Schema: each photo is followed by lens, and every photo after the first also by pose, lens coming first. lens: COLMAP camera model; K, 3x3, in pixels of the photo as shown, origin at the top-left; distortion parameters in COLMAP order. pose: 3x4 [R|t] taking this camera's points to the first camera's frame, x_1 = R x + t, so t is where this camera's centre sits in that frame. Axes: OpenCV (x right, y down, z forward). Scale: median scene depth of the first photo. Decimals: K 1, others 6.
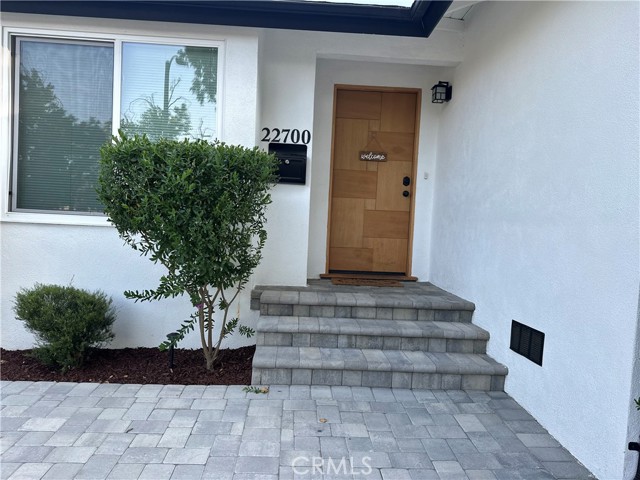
lens RADIAL K [[451.0, 0, 317.1], [0, 451.0, 235.1], [0, 0, 1]] dist [0.078757, -0.087880]
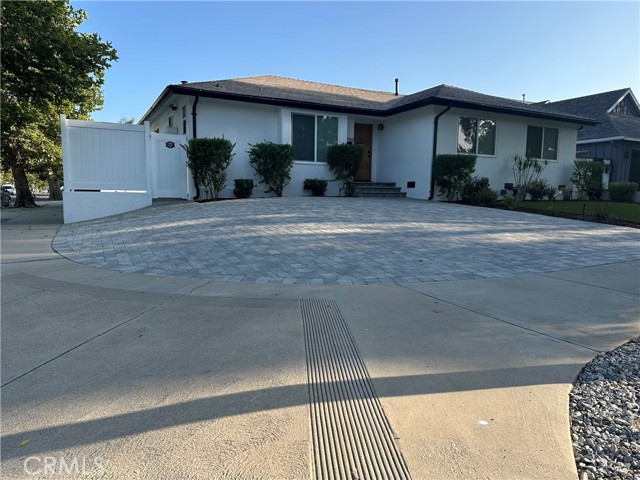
lens RADIAL K [[451.0, 0, 322.0], [0, 451.0, 242.3], [0, 0, 1]] dist [0.078757, -0.087880]
pose [[0.906486, -0.074716, 0.415574, -1.726991], [0.034024, 0.993944, 0.104485, 0.201385], [-0.420864, -0.080575, 0.903538, -2.140675]]
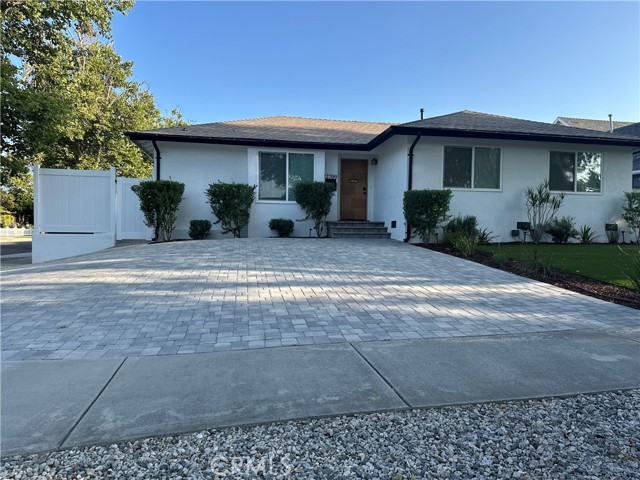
lens RADIAL K [[451.0, 0, 321.6], [0, 451.0, 242.3], [0, 0, 1]] dist [0.078757, -0.087880]
pose [[0.990092, -0.034716, 0.136060, -0.575168], [0.033096, 0.999352, 0.014149, 0.208885], [-0.136463, -0.009506, 0.990600, -2.210879]]
